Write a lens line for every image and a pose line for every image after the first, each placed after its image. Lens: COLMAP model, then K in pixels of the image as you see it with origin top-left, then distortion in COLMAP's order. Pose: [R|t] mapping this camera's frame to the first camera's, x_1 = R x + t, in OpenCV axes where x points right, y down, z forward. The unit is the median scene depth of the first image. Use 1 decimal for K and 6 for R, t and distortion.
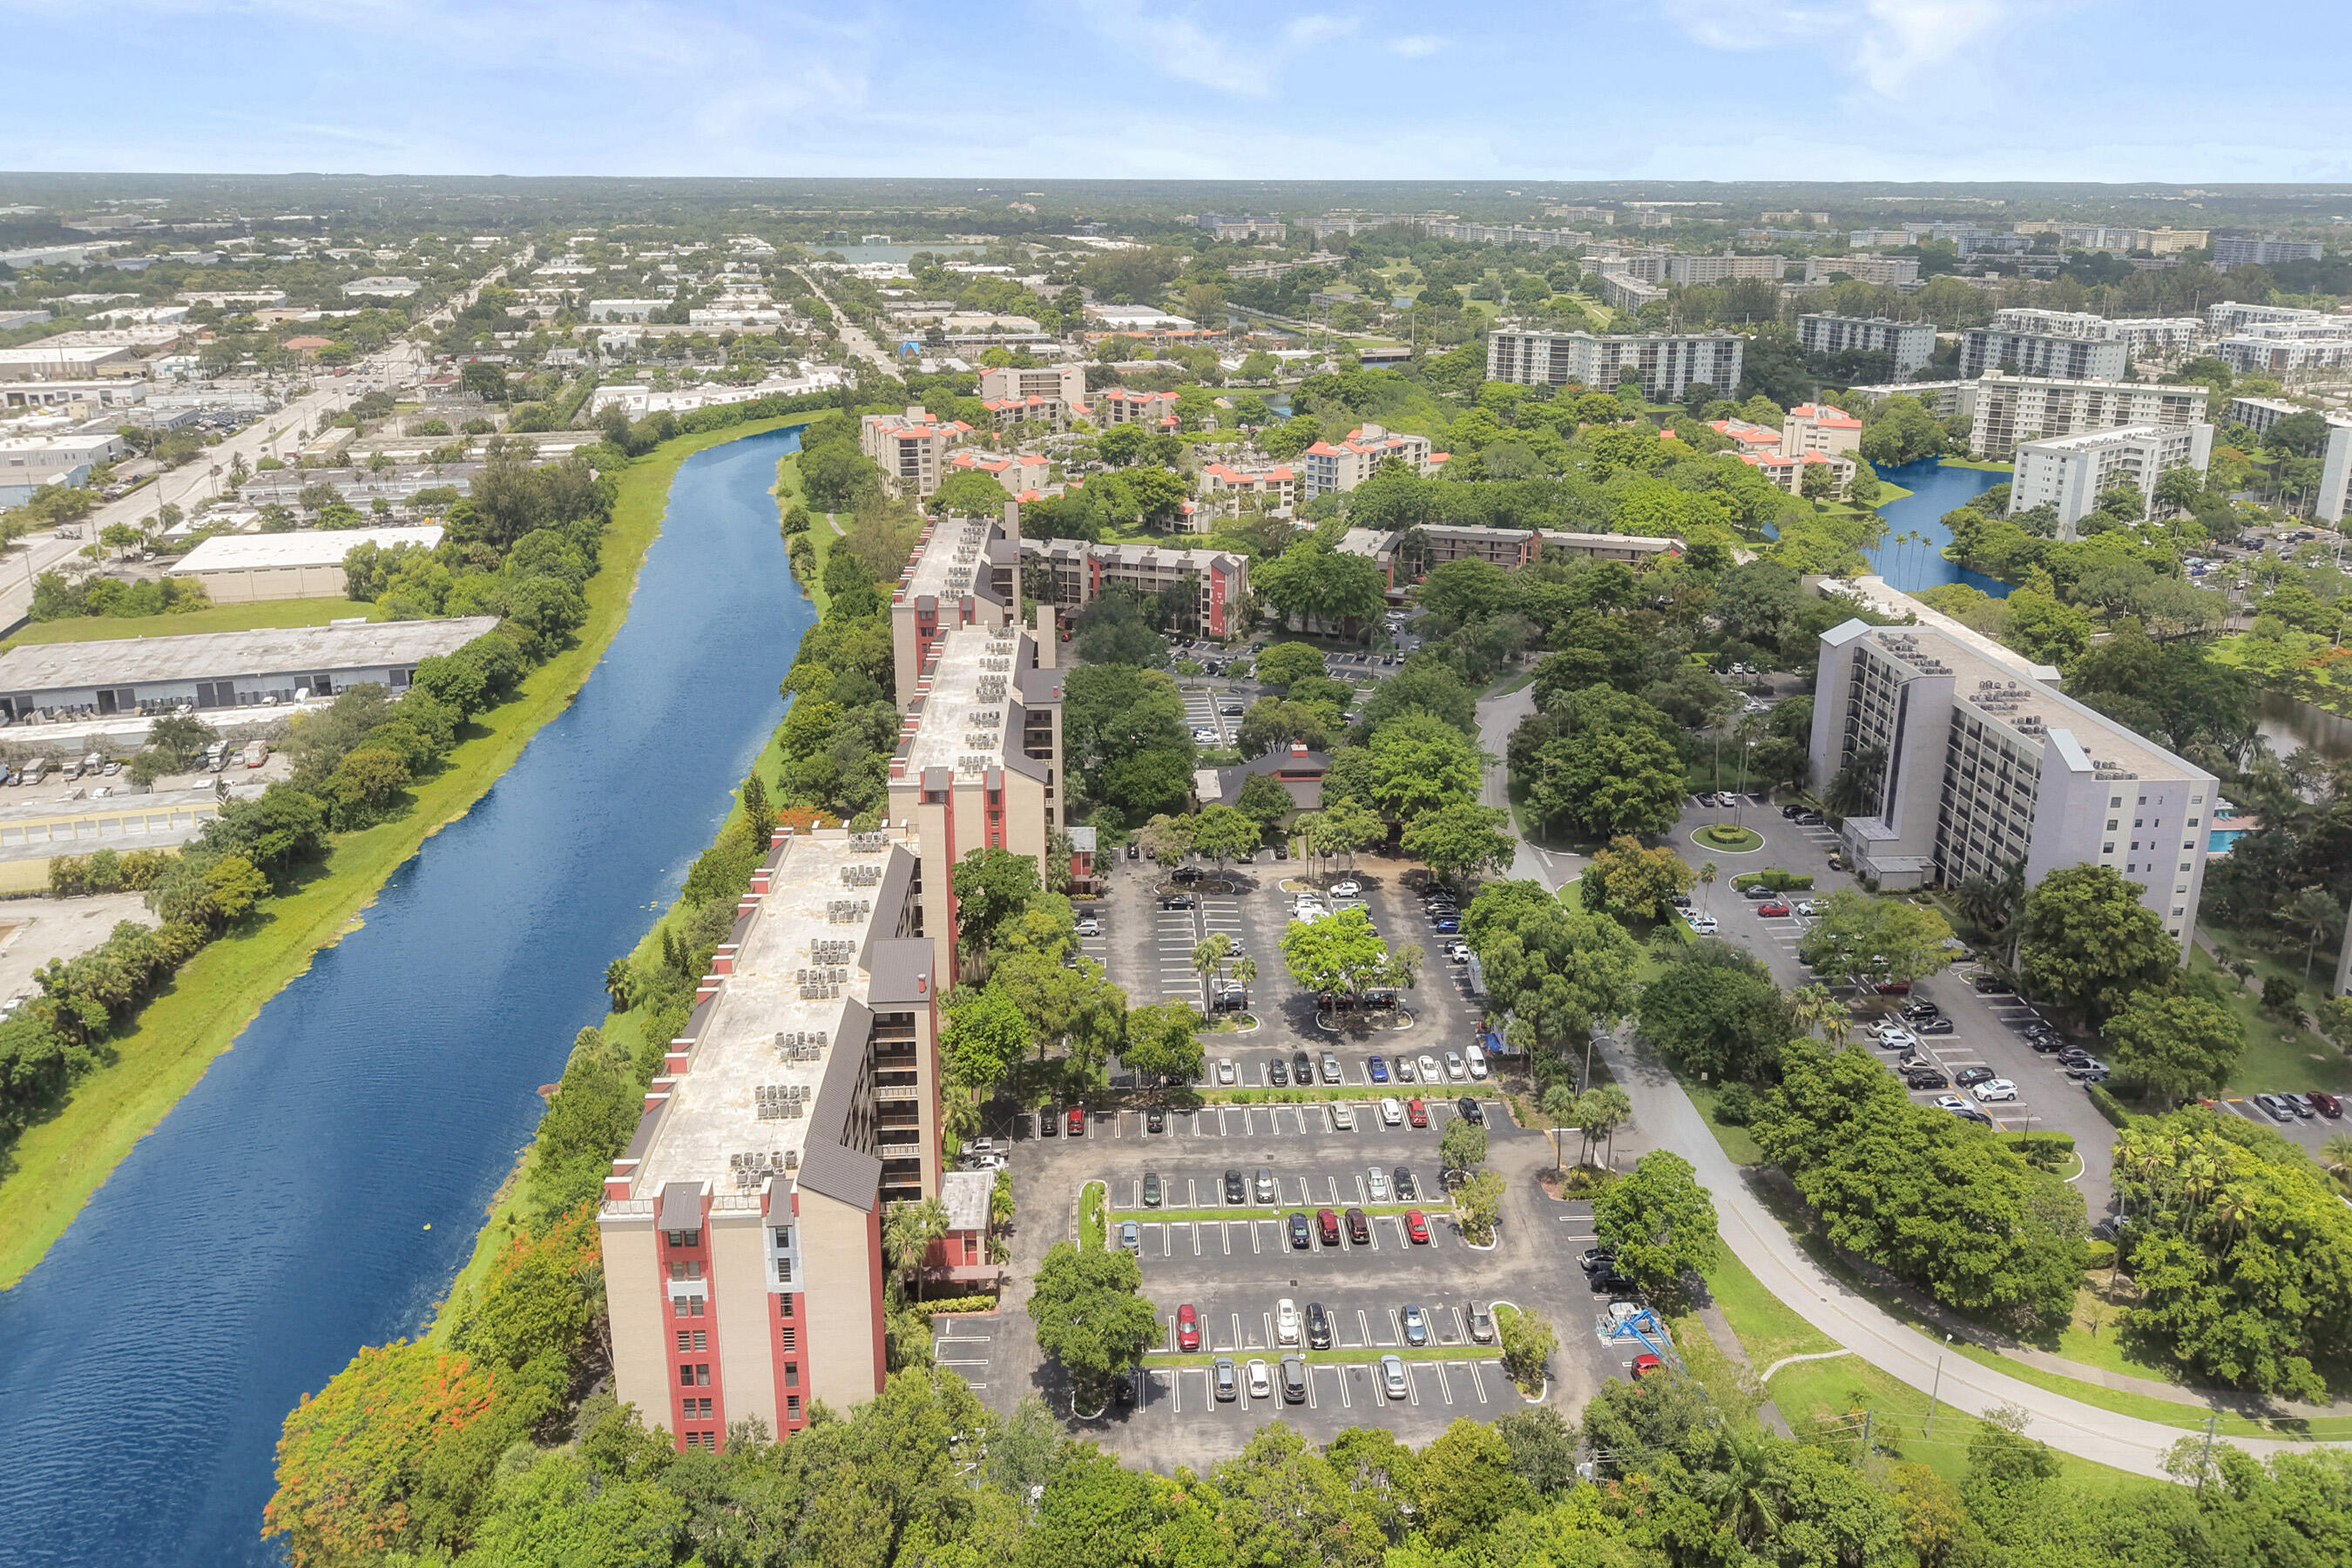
lens RADIAL K [[1649.6, 0, 1177.4], [0, 1649.6, 646.1], [0, 0, 1]] dist [0.131590, -0.227862]
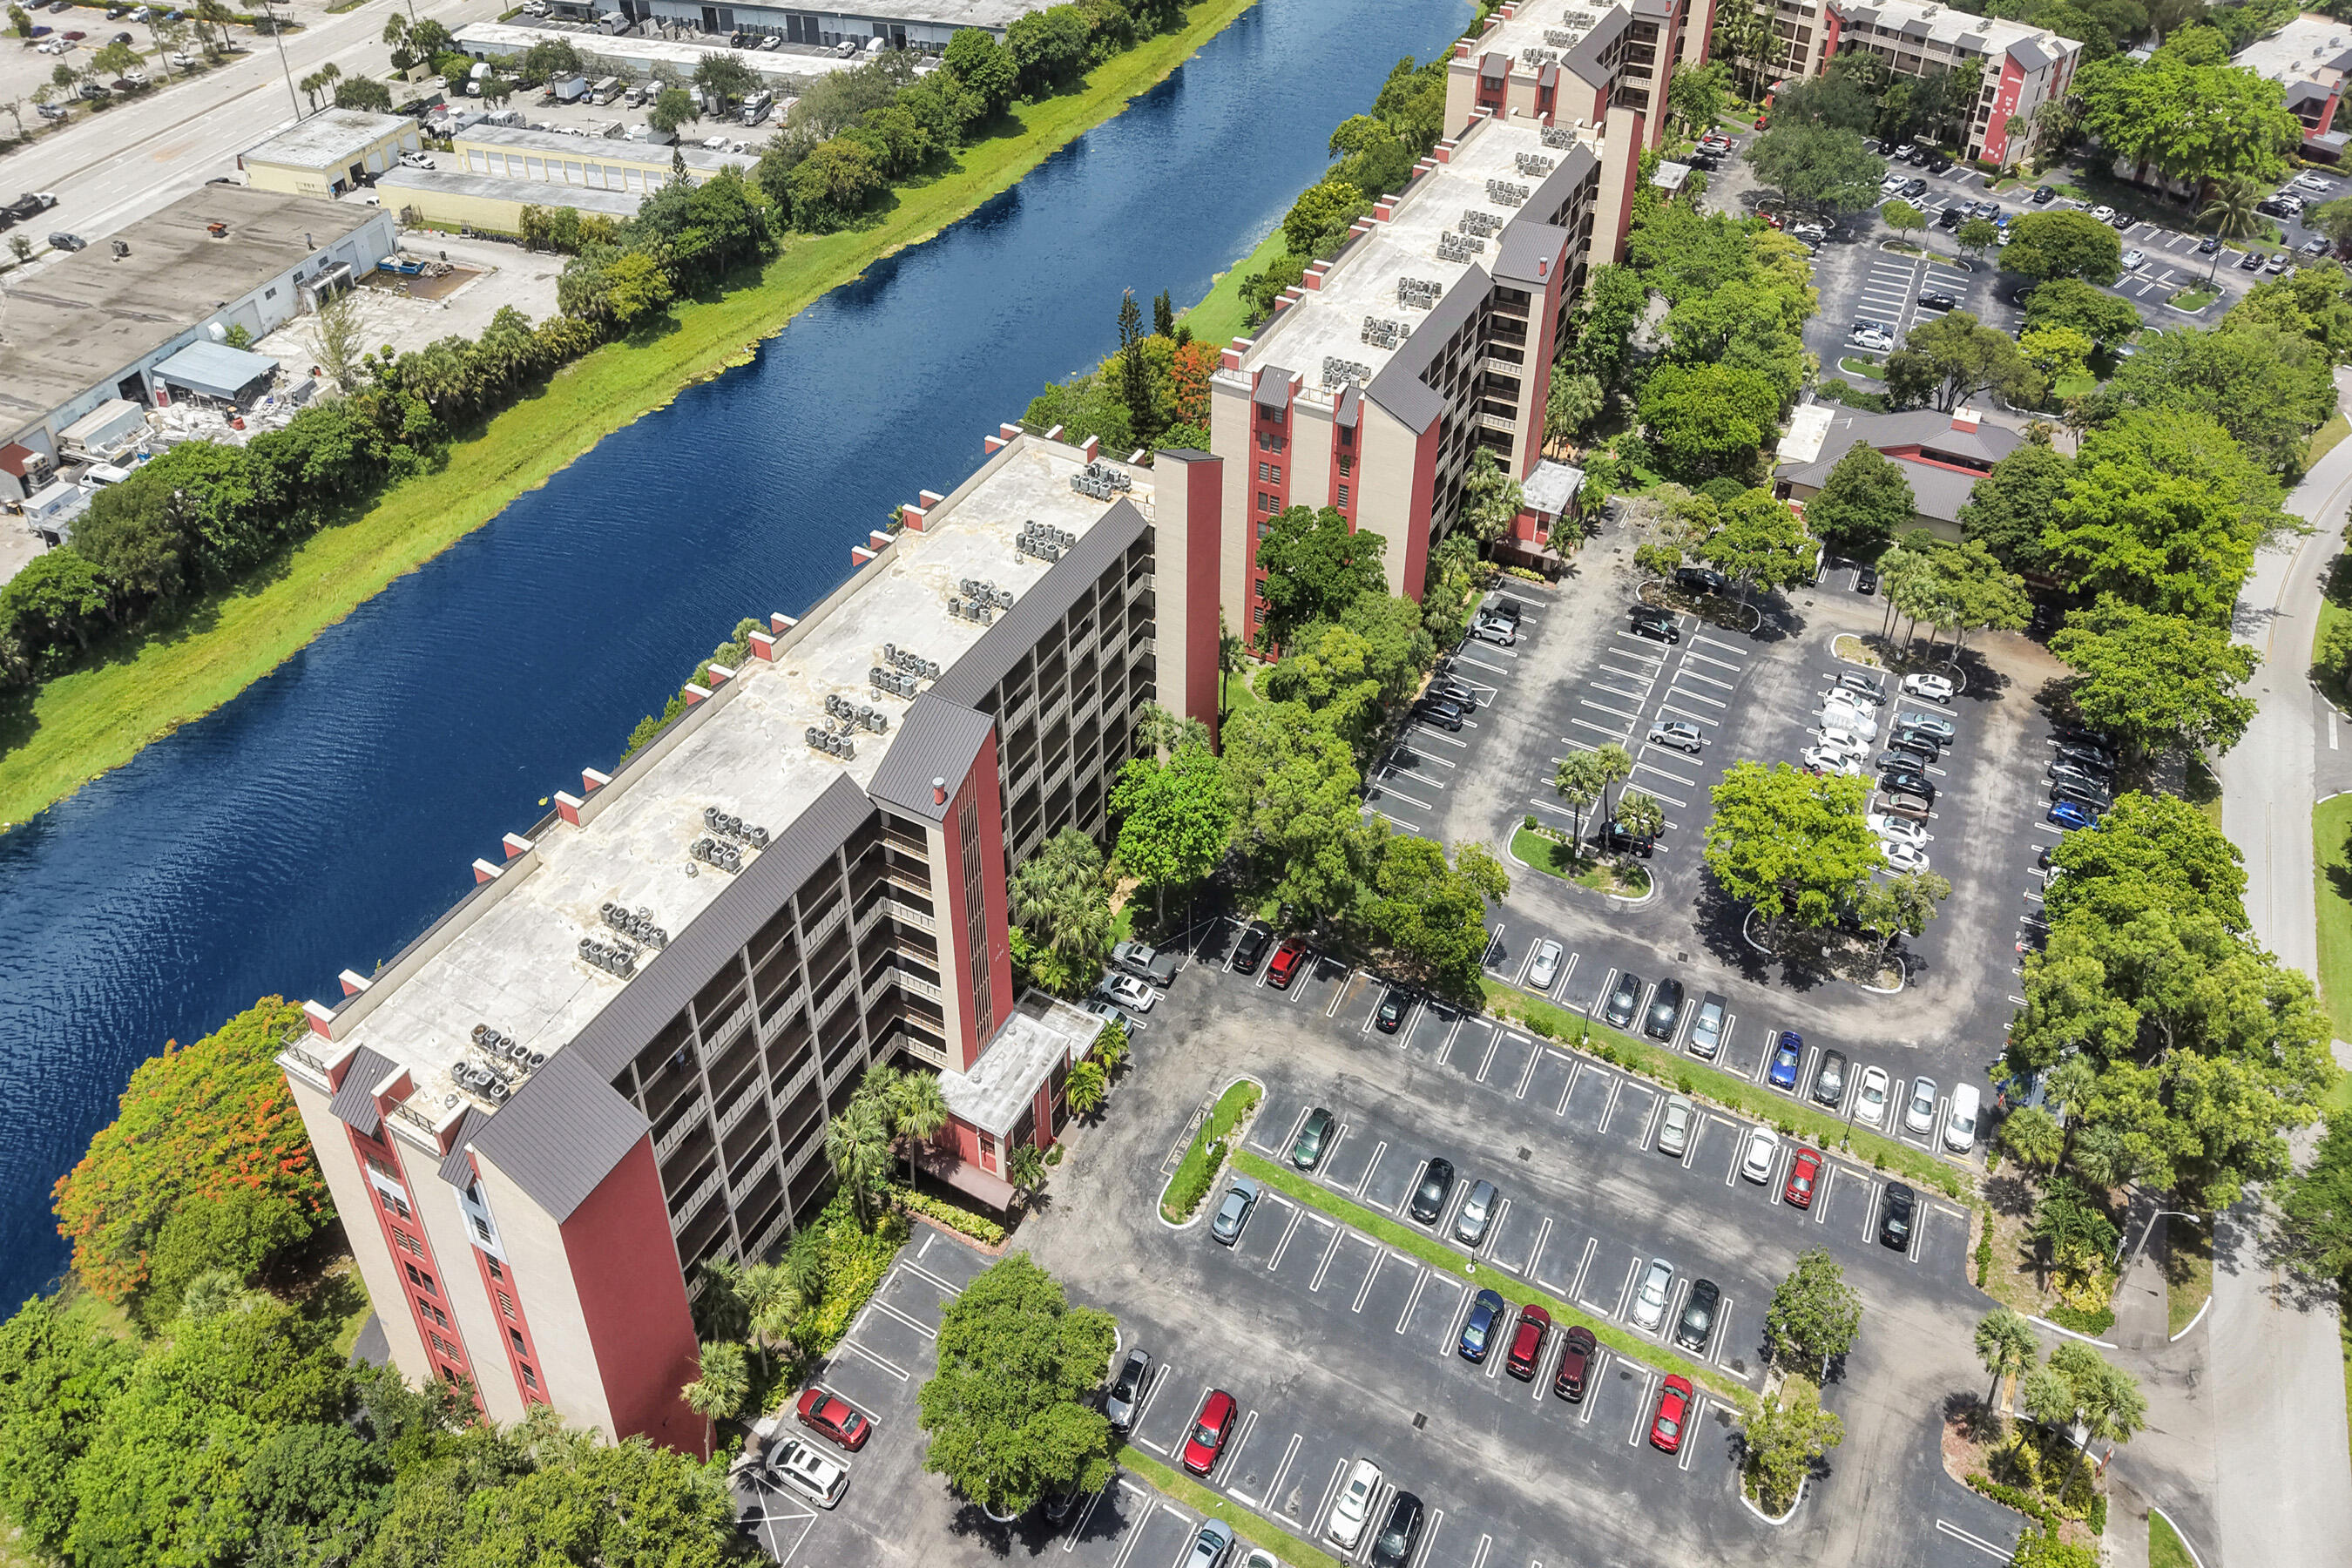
lens RADIAL K [[1787.9, 0, 1174.6], [0, 1787.9, 521.2], [0, 0, 1]] dist [0.009748, -0.006297]
pose [[0.868459, 0.264552, -0.419275, 0.118044], [-0.135210, 0.940052, 0.313083, -0.076971], [0.476967, -0.215209, 0.852166, 0.314585]]
